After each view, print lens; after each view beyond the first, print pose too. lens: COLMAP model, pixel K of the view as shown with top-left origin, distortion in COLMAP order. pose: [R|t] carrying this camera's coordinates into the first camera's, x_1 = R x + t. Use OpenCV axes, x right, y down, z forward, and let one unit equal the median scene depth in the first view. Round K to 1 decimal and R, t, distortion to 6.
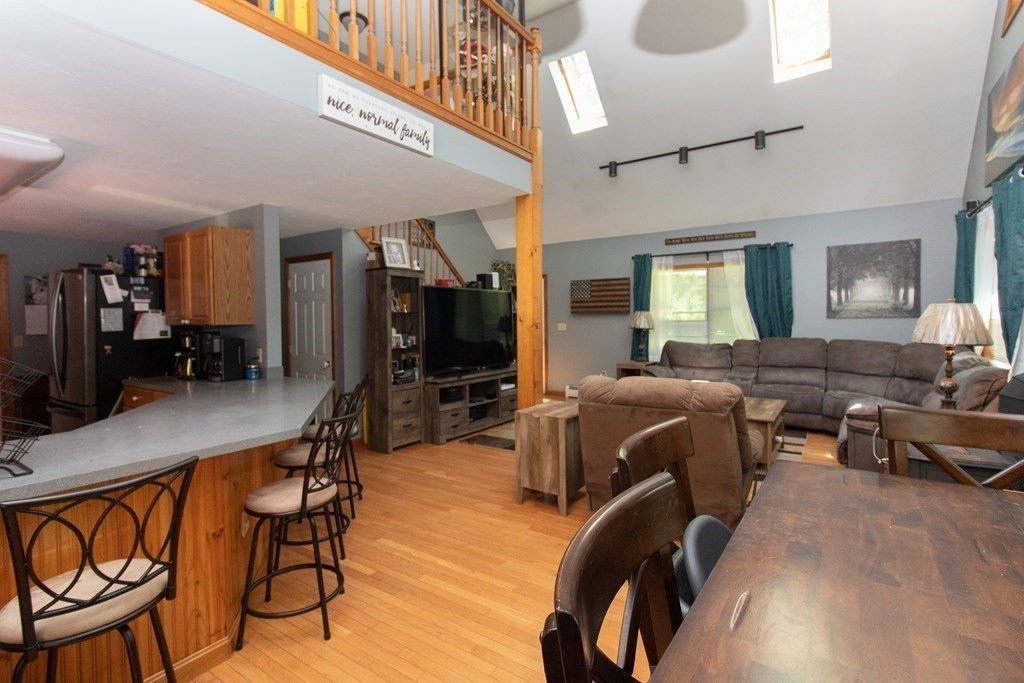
lens RADIAL K [[480.9, 0, 511.1], [0, 480.9, 329.4], [0, 0, 1]] dist [0.002598, -0.000256]
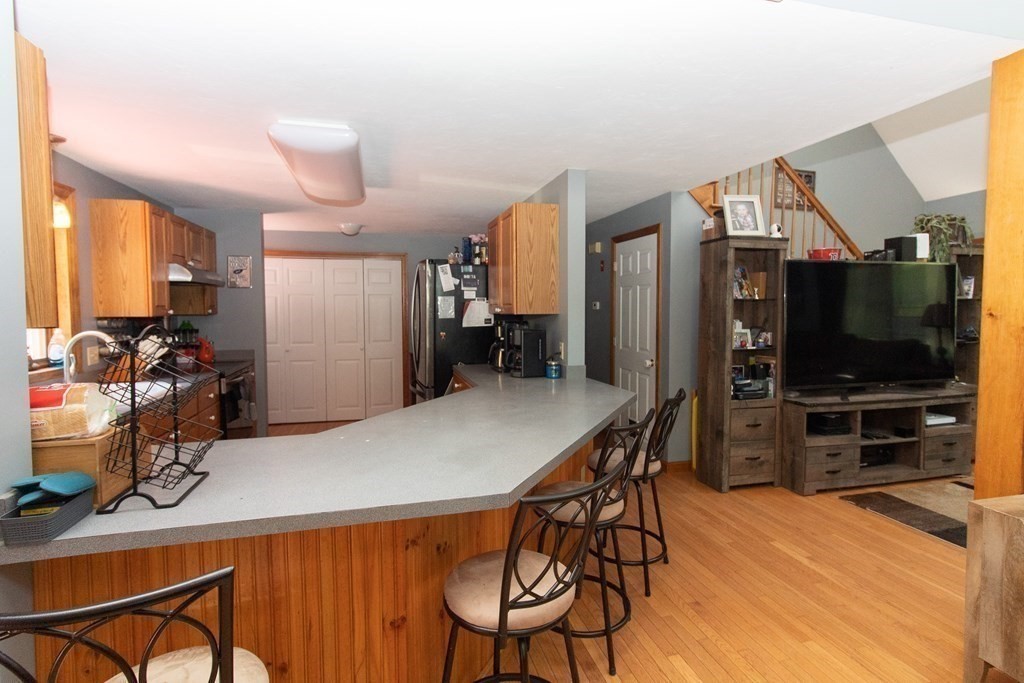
lens RADIAL K [[487.1, 0, 515.6], [0, 487.1, 330.1], [0, 0, 1]] dist [0.002167, -0.000549]
pose [[0.754508, 0.038358, -0.655169, -0.014325], [-0.018497, 0.999137, 0.037195, -0.009312], [0.656031, -0.015945, 0.754566, 0.215566]]
